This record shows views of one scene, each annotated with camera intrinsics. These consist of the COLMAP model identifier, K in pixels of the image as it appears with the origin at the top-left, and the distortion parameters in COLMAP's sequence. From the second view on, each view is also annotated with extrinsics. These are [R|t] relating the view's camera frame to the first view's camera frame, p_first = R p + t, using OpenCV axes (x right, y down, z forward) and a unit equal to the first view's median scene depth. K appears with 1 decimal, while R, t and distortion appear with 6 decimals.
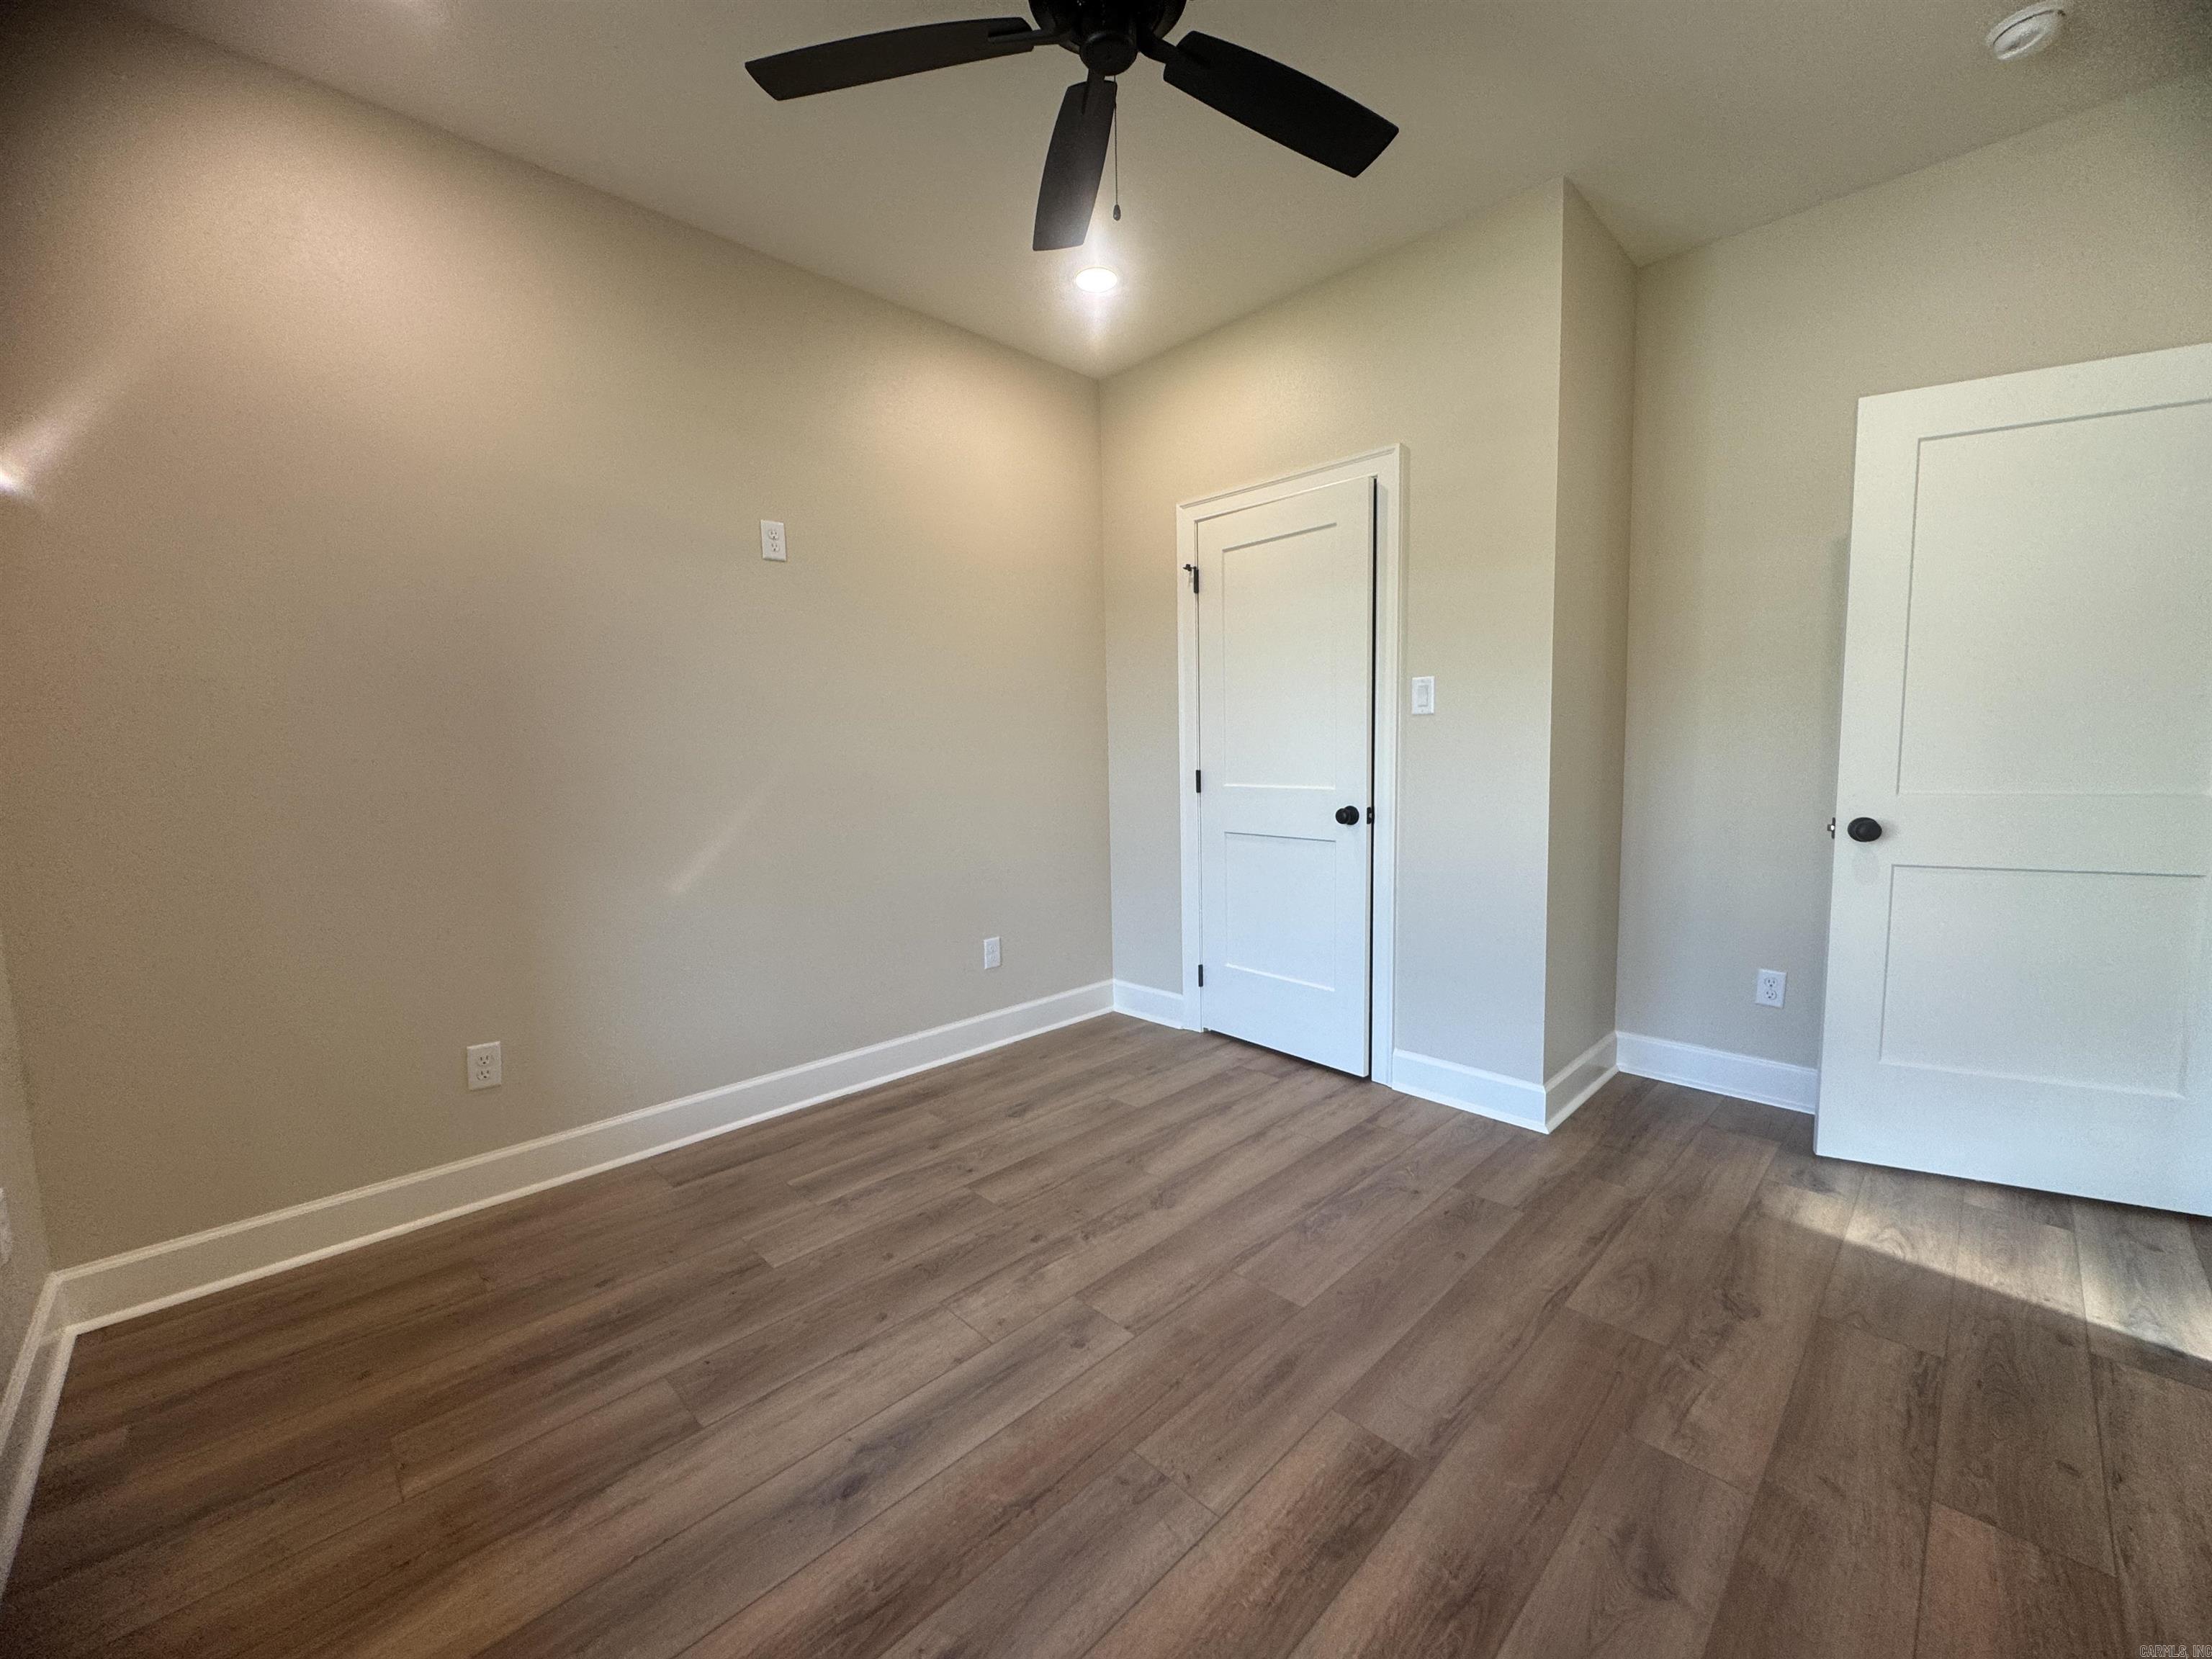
lens RADIAL K [[883.9, 0, 1106.0], [0, 883.9, 829.5], [0, 0, 1]] dist [-0.008487, 0.000404]
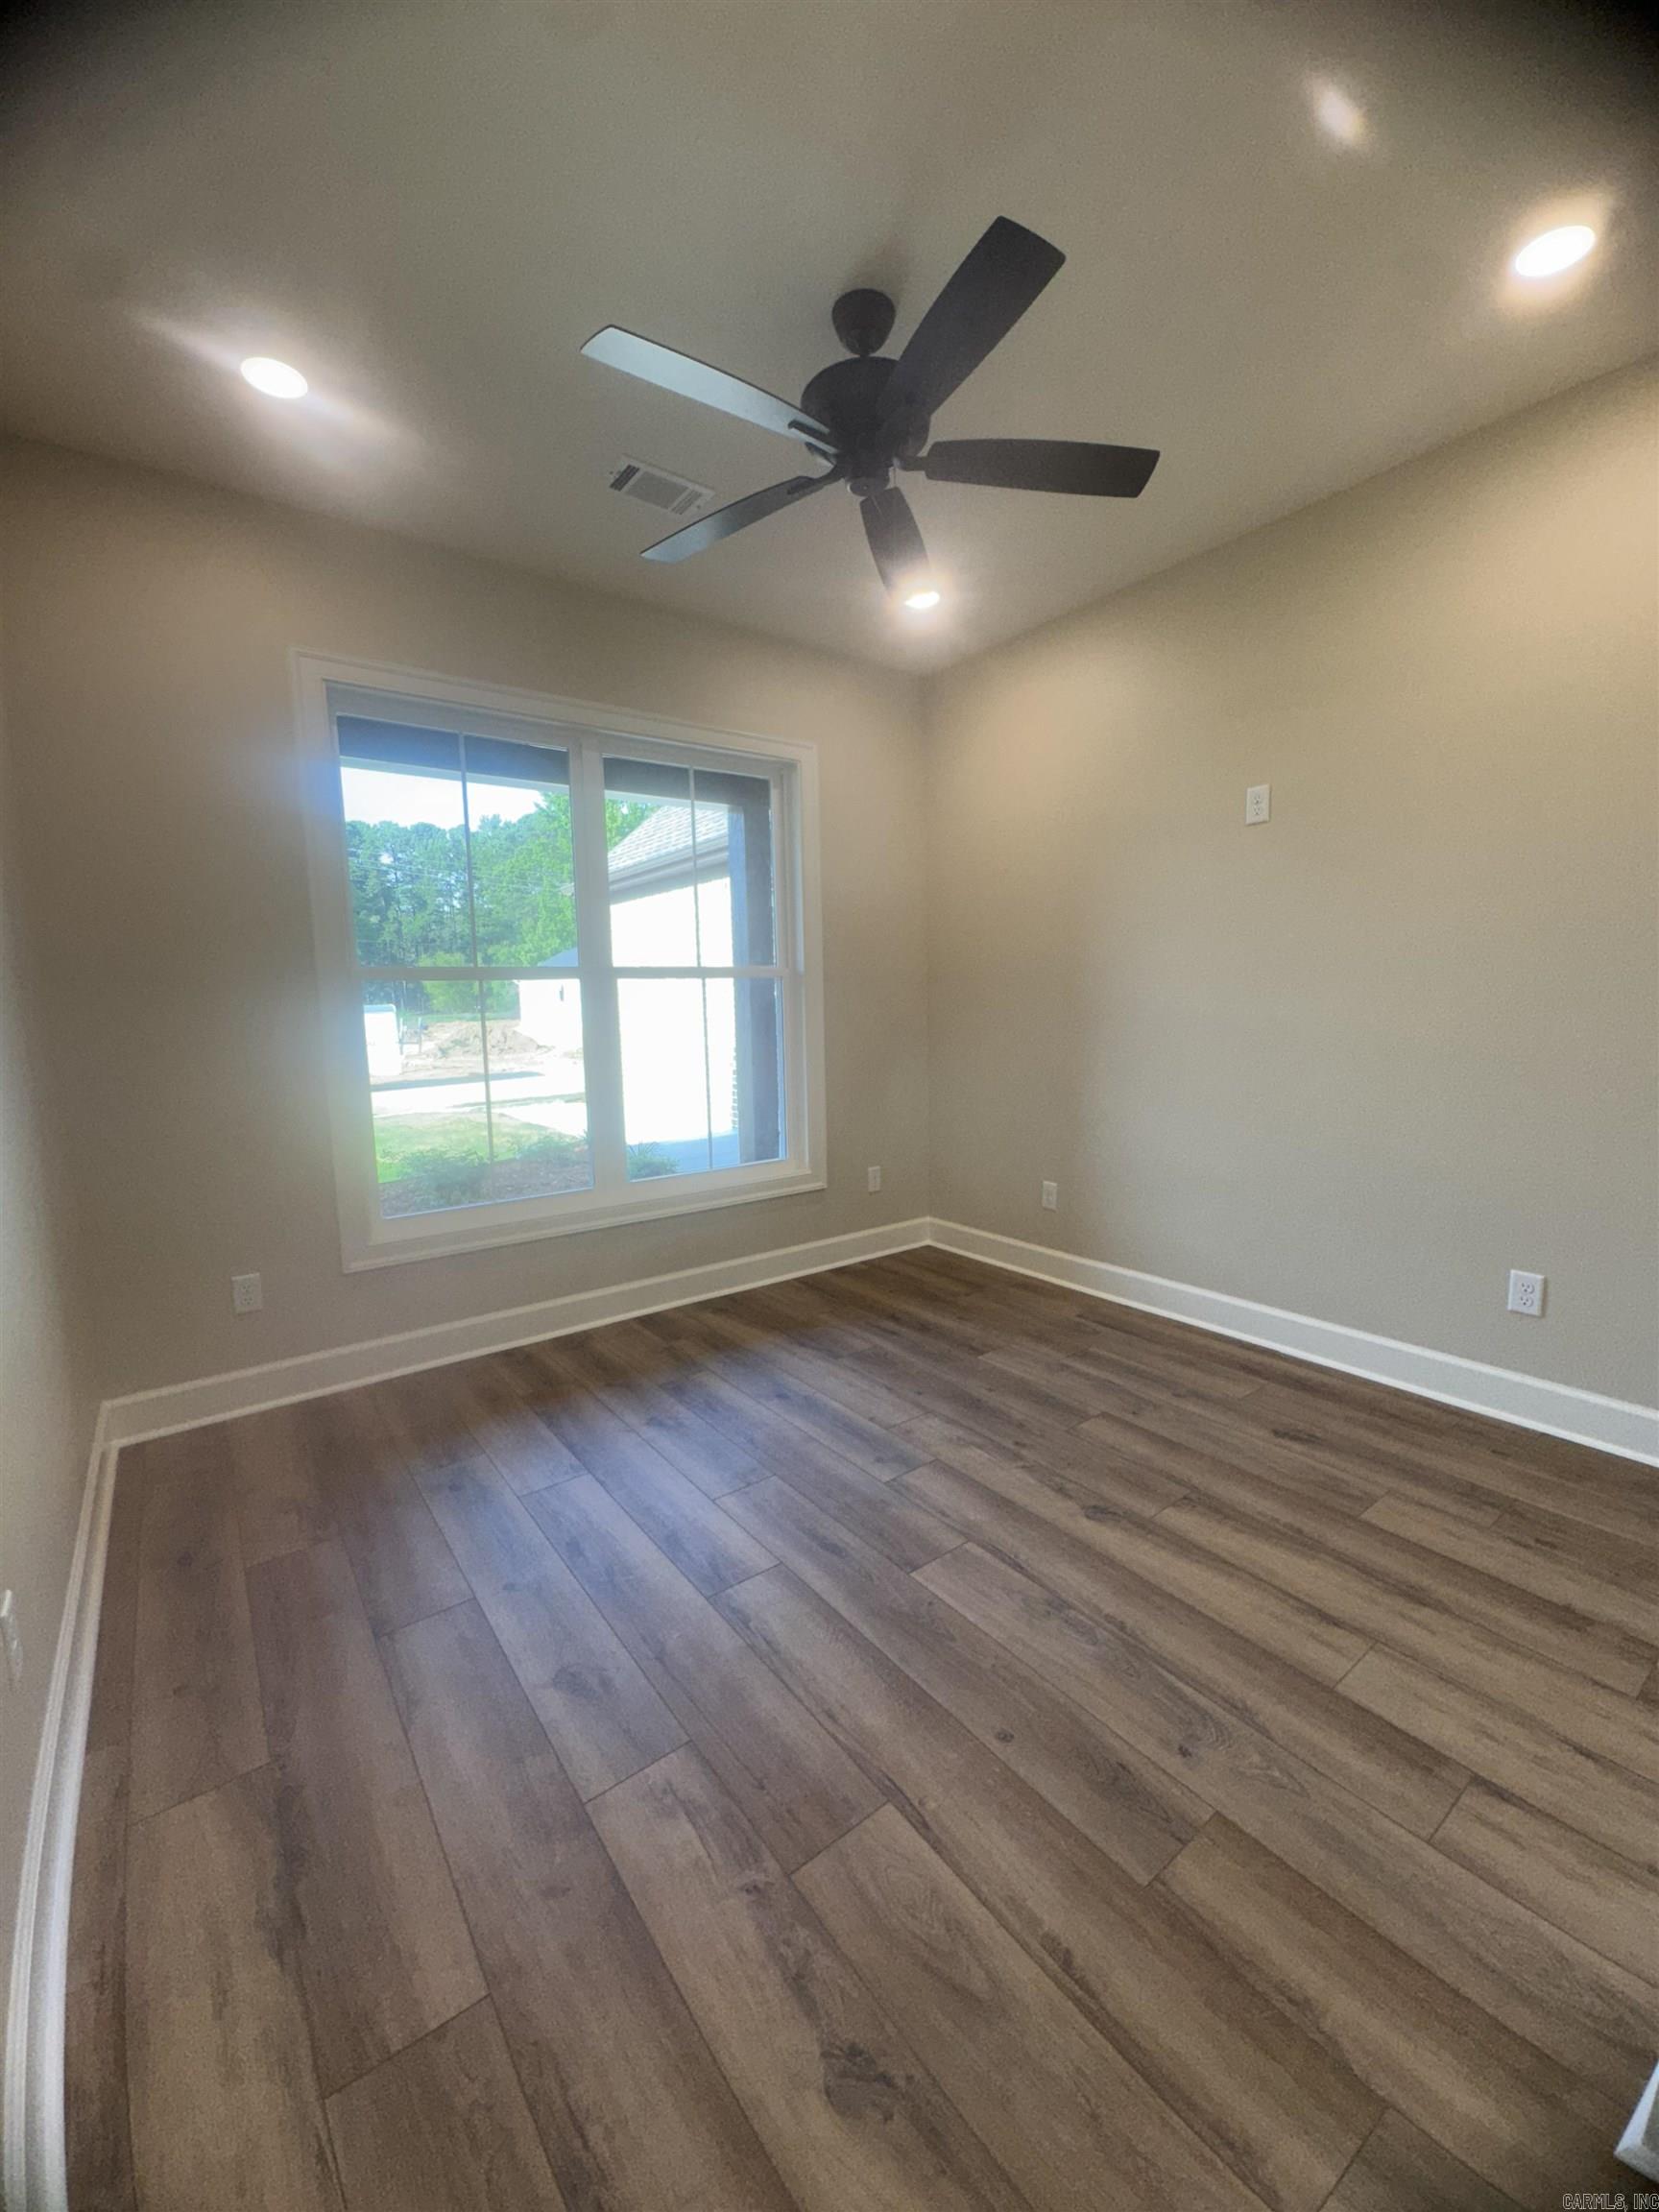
lens RADIAL K [[884.2, 0, 832.5], [0, 884.2, 1106.7], [0, 0, 1]] dist [-0.001364, 0.000512]
pose [[-0.135809, 0.144548, -0.980134, 0.936754], [-0.064365, 0.985922, 0.154320, -0.122688], [0.988642, 0.084044, -0.124593, 0.792845]]
